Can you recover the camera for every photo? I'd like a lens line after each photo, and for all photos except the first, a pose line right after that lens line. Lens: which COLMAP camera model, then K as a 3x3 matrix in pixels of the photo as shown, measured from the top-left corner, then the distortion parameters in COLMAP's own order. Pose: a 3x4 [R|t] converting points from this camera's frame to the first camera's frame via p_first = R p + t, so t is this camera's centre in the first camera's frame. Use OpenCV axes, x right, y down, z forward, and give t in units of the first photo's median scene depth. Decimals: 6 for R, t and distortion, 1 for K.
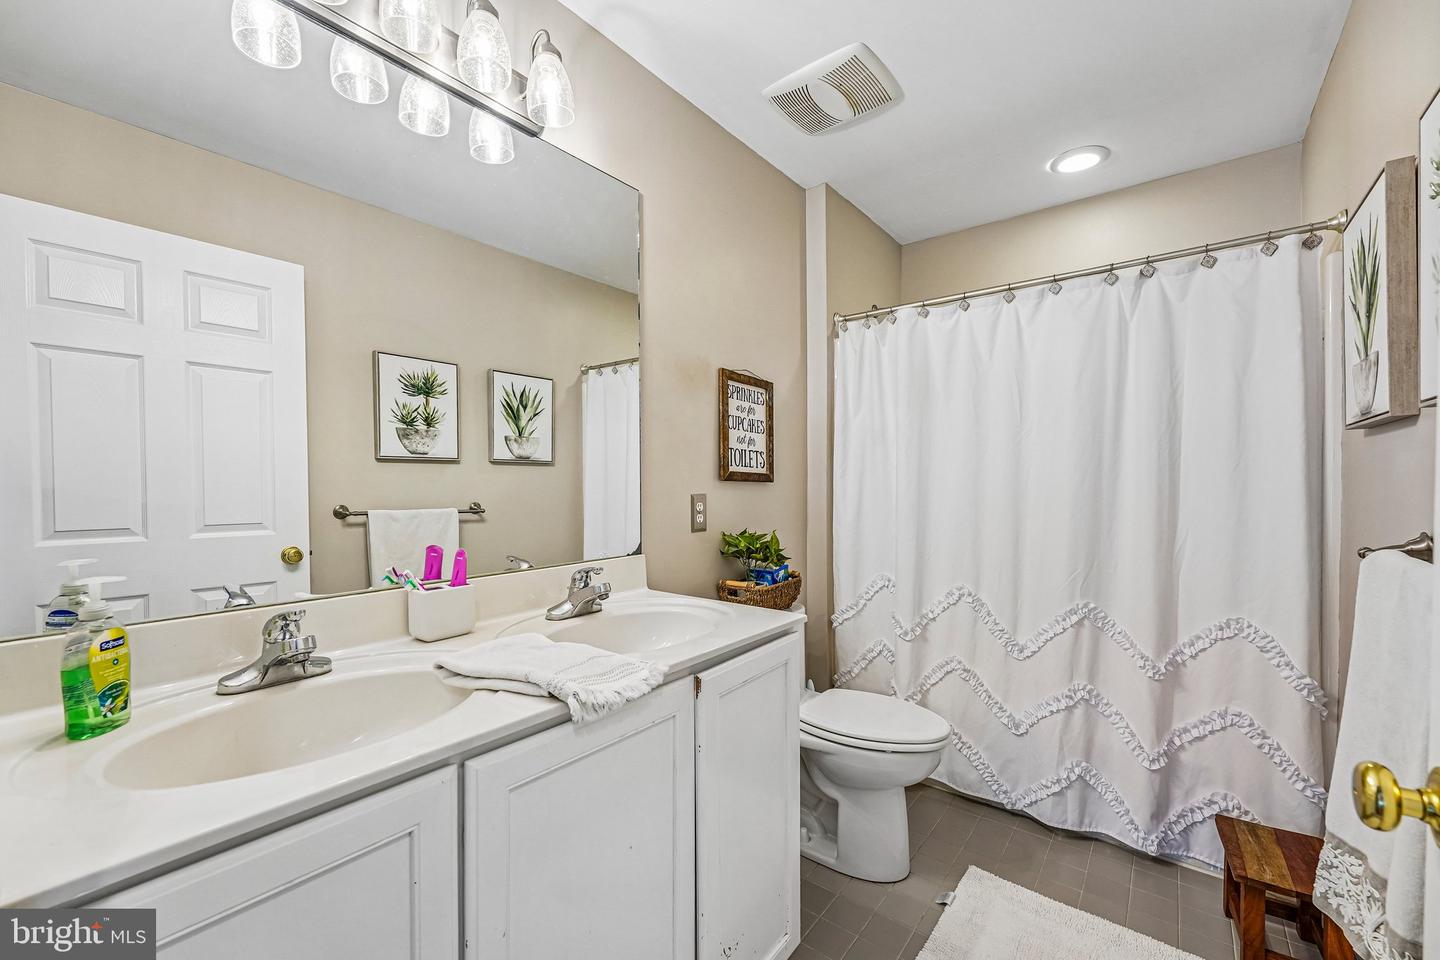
lens RADIAL K [[578.3, 0, 720.8], [0, 578.3, 489.9], [0, 0, 1]] dist [-0.001077, -0.000073]
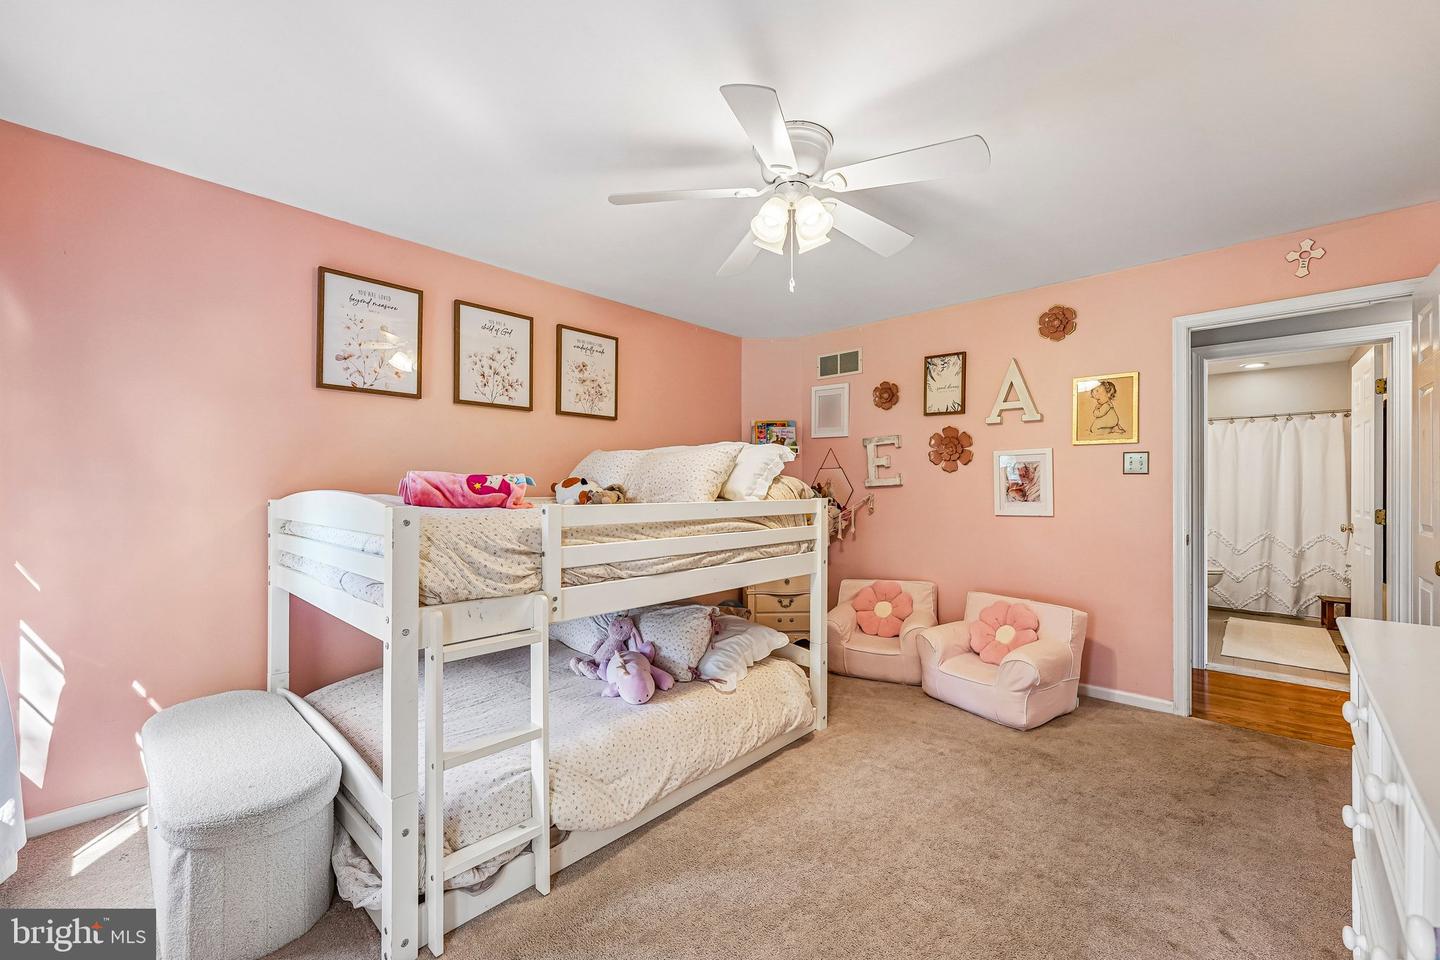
lens RADIAL K [[578.3, 0, 717.7], [0, 578.3, 484.0], [0, 0, 1]] dist [-0.001077, -0.000073]
pose [[0.996699, 0.002035, -0.081154, -1.943982], [-0.003610, 0.999808, -0.019269, 0.025295], [0.081100, 0.019498, 0.996515, -2.184766]]
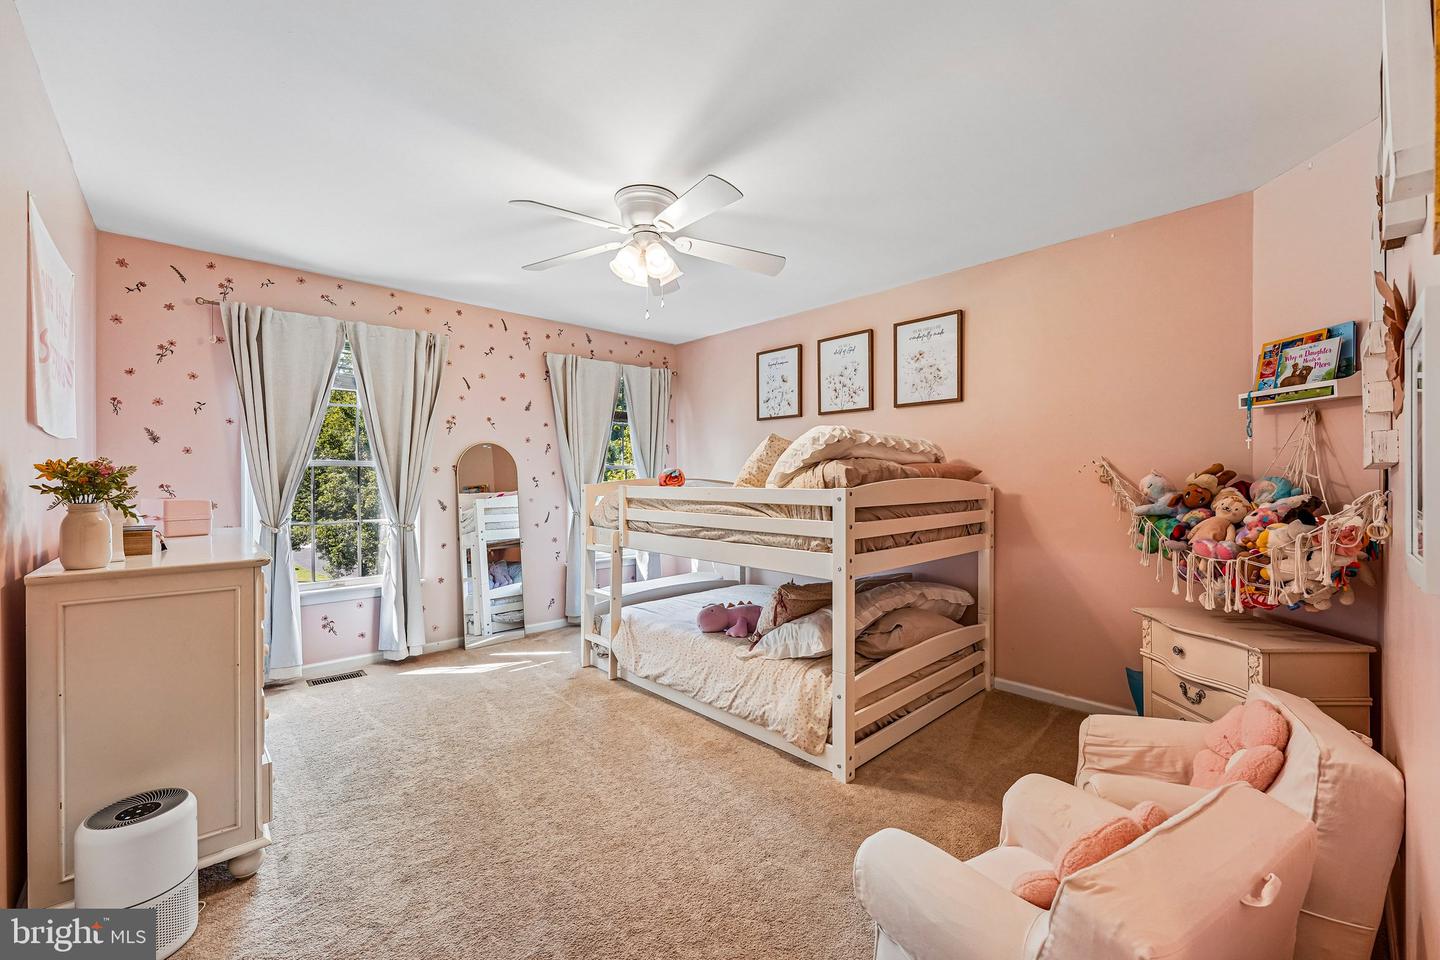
lens RADIAL K [[578.3, 0, 717.7], [0, 578.3, 476.8], [0, 0, 1]] dist [-0.001077, -0.000073]
pose [[-0.151632, -0.000394, -0.988437, 2.795588], [-0.010486, 0.999944, 0.001210, -0.027383], [0.988381, 0.010548, -0.151628, 2.879280]]
